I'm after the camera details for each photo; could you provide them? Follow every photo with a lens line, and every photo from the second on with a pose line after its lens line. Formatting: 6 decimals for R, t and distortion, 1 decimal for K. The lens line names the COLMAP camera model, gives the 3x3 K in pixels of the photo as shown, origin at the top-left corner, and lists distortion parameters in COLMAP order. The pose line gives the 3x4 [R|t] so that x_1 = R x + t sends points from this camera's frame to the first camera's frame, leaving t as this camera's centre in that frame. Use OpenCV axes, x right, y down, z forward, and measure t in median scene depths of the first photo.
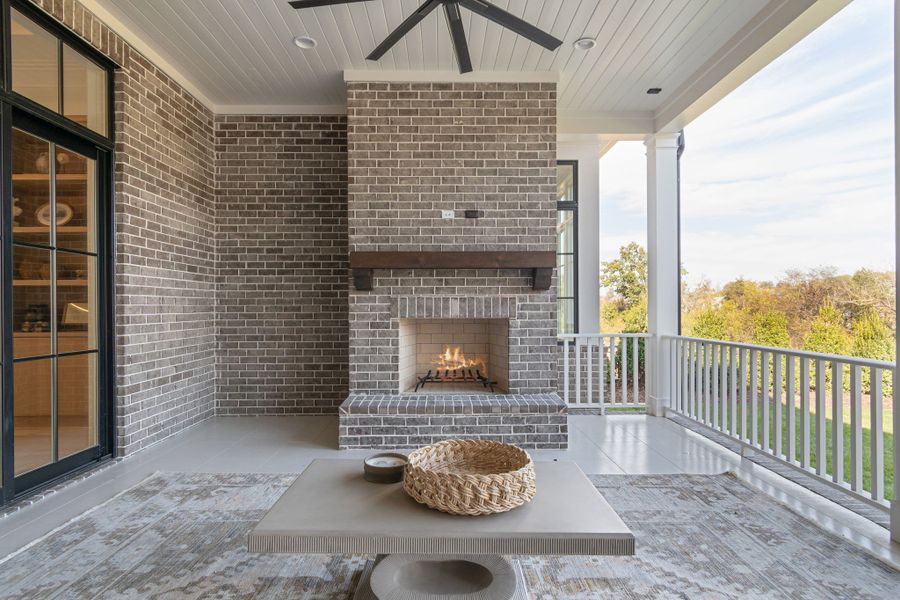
lens RADIAL K [[464.5, 0, 448.5], [0, 464.5, 305.3], [0, 0, 1]] dist [0.003028, -0.000237]
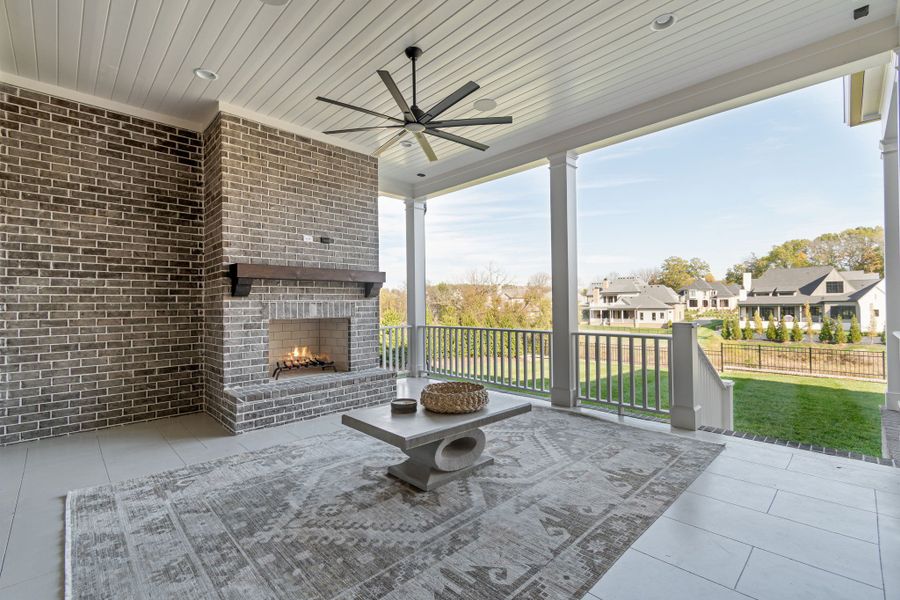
lens RADIAL K [[404.2, 0, 449.7], [0, 404.2, 299.0], [0, 0, 1]] dist [-0.002618, -0.001287]
pose [[0.718189, 0.004728, 0.695832, -0.500649], [0.007317, 0.999870, -0.014346, -0.007507], [-0.695809, 0.015395, 0.718062, -0.083313]]
